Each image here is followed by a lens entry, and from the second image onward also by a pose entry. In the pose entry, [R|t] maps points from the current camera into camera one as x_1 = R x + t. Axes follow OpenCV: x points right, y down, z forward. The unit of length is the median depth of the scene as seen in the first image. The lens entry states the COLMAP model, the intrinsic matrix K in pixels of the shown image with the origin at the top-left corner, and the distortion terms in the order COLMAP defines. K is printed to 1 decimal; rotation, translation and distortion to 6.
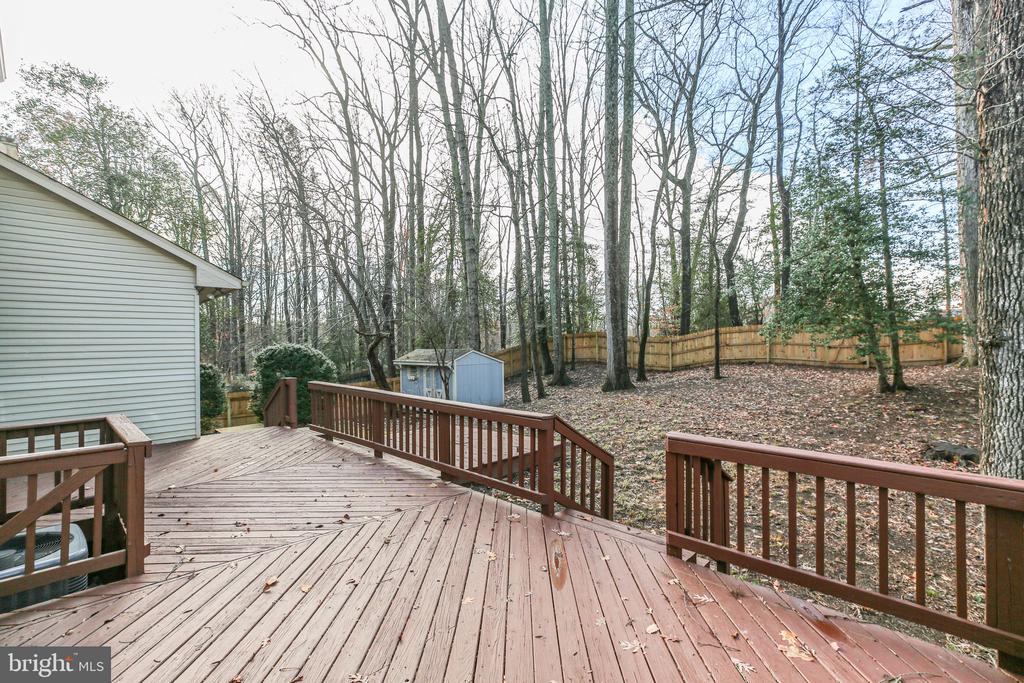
lens RADIAL K [[459.9, 0, 534.9], [0, 459.9, 339.2], [0, 0, 1]] dist [0.016392, 0.000847]
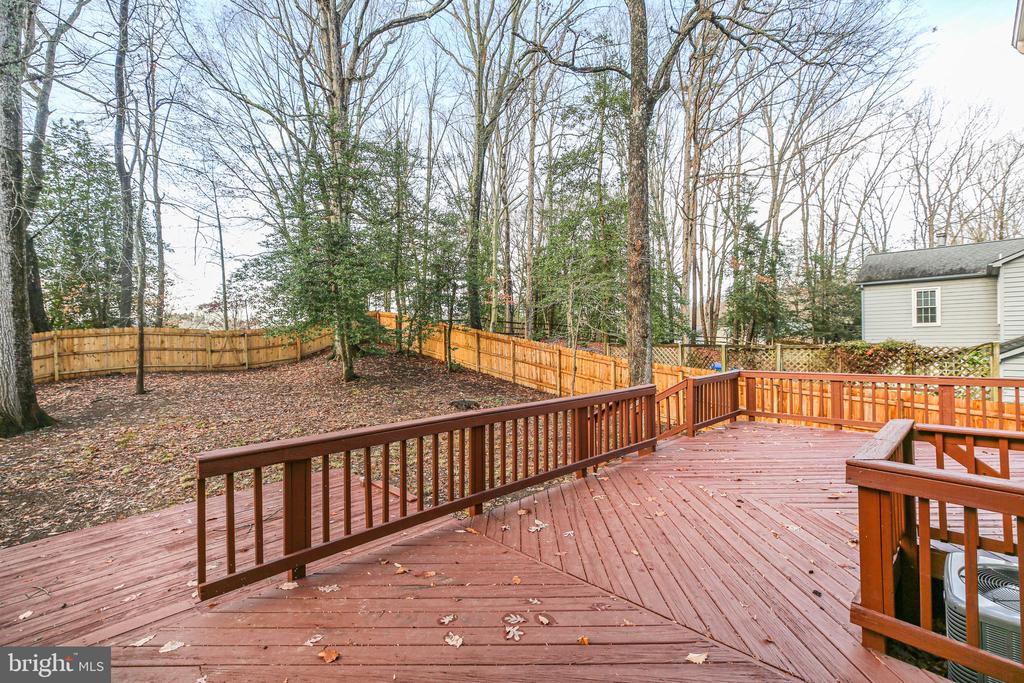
lens RADIAL K [[444.7, 0, 512.0], [0, 444.7, 341.5], [0, 0, 1]] dist [0.000964, 0.000178]
pose [[0.051976, -0.002958, 0.998644, -0.344063], [0.016021, 0.999869, 0.002127, 0.004408], [-0.998520, 0.015889, 0.052017, 0.330865]]
